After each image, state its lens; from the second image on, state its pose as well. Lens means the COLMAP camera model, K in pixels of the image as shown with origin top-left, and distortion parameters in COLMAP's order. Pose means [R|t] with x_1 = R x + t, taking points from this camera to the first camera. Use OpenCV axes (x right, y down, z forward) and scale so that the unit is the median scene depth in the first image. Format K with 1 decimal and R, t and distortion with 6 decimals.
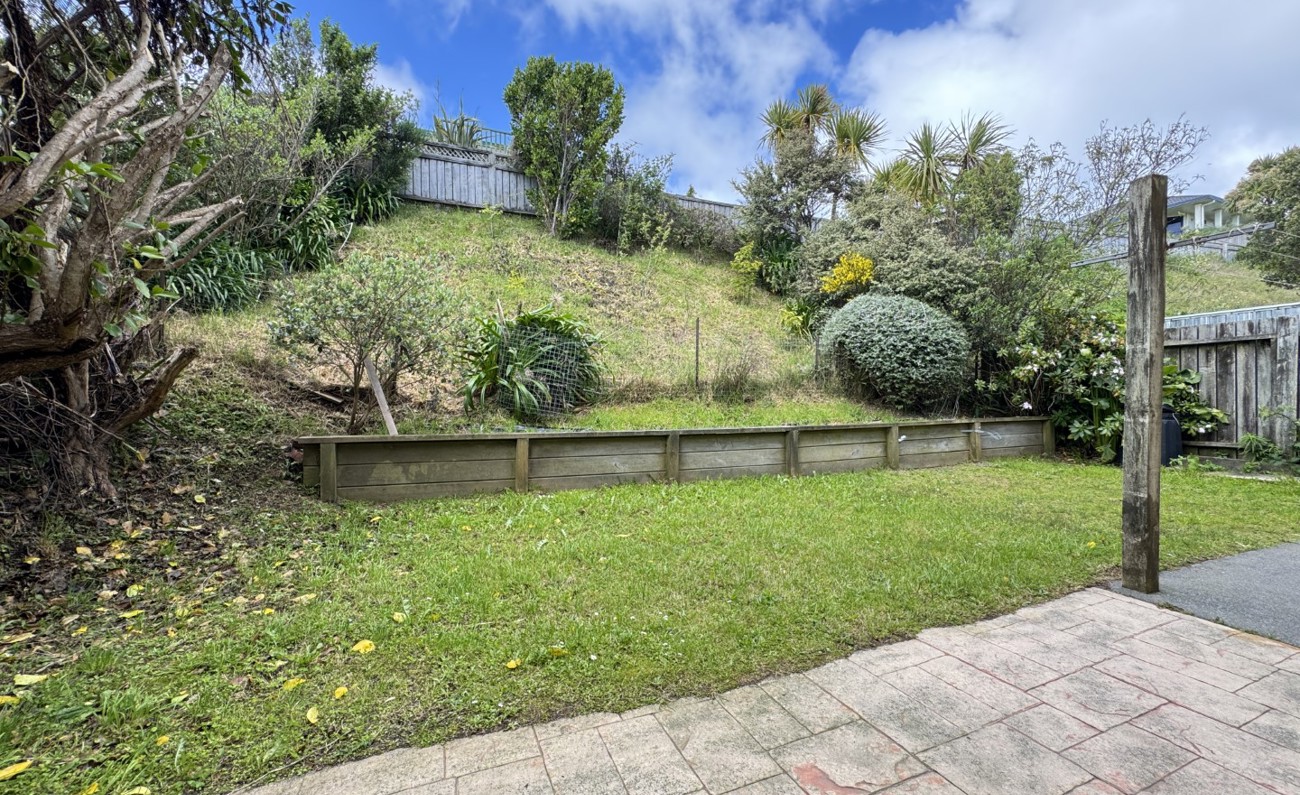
lens RADIAL K [[518.8, 0, 647.0], [0, 518.8, 400.1], [0, 0, 1]] dist [0.000391, -0.000006]
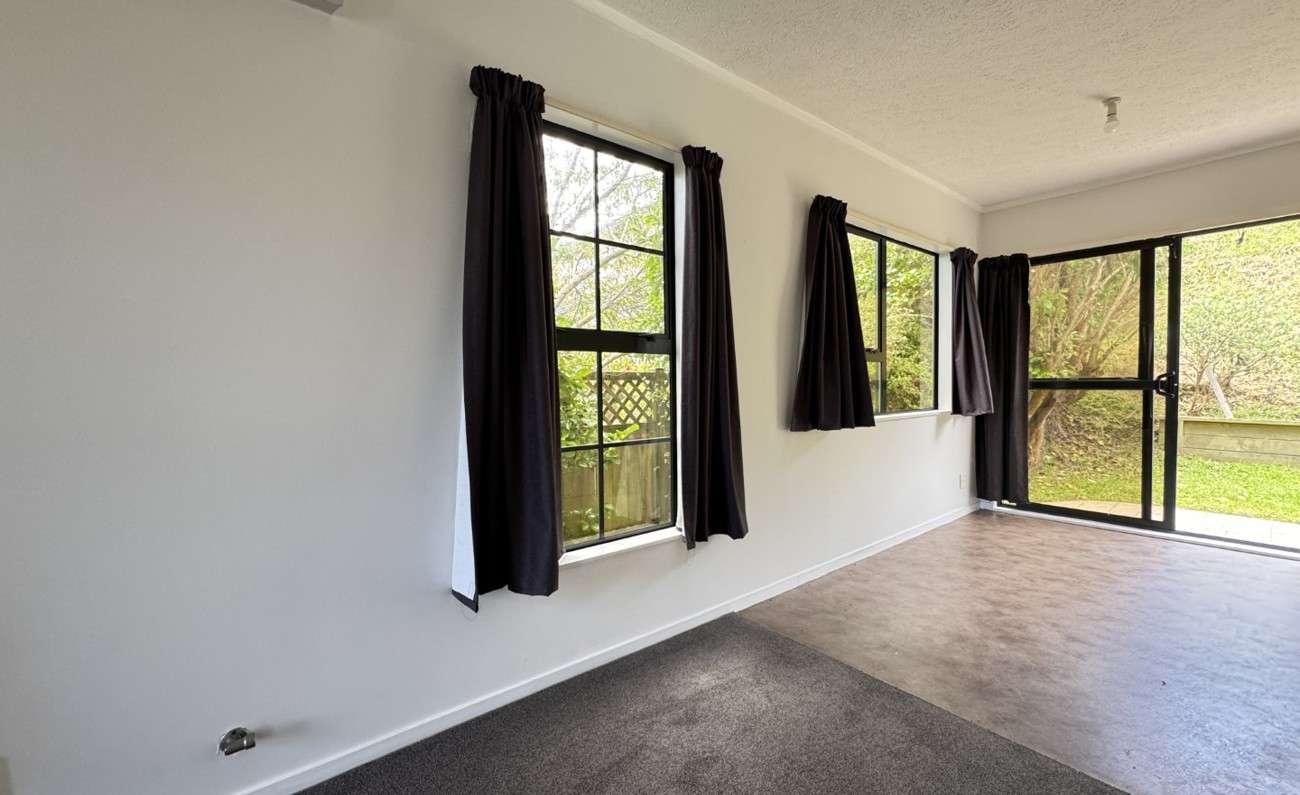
lens RADIAL K [[518.8, 0, 648.9], [0, 518.8, 400.3], [0, 0, 1]] dist [0.000391, -0.000006]
pose [[0.299770, 0.033712, -0.953416, 0.276487], [0.004178, 0.999319, 0.036648, -0.029507], [0.954002, -0.014969, 0.299425, -0.665473]]
